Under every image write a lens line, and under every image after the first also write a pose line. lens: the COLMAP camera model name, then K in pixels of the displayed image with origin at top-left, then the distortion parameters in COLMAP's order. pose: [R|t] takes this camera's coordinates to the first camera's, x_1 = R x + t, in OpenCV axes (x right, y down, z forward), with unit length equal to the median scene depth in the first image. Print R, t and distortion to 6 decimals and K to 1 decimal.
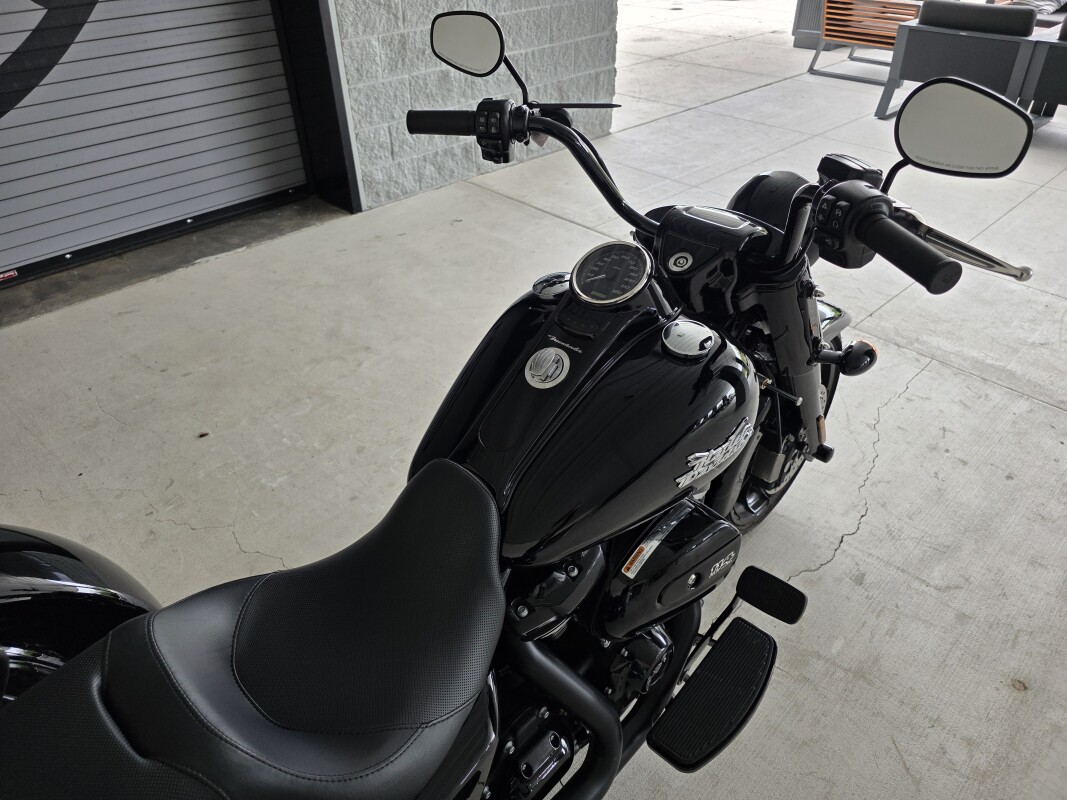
lens RADIAL K [[728.3, 0, 544.1], [0, 728.3, 399.4], [0, 0, 1]] dist [0.017323, -0.016433]
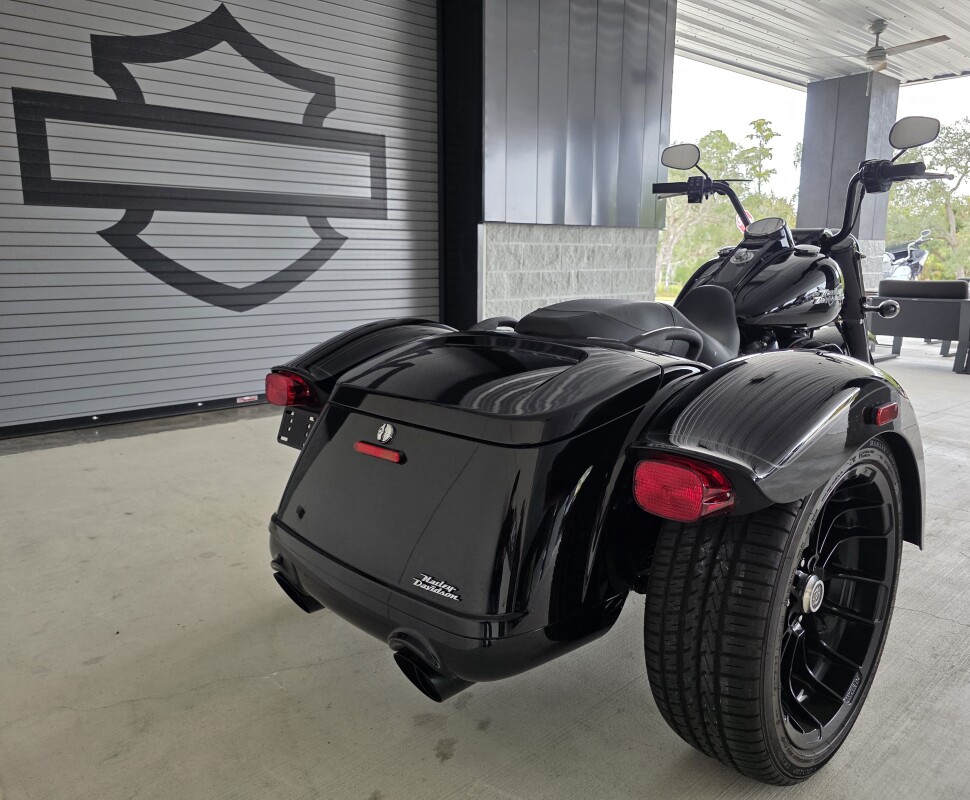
lens RADIAL K [[709.6, 0, 487.5], [0, 709.6, 374.5], [0, 0, 1]] dist [0.030097, -0.016818]
pose [[0.997409, 0.024131, -0.067777, -0.164201], [-0.051835, 0.894333, -0.444389, 0.341207], [0.049892, 0.446750, 0.893266, -0.210796]]
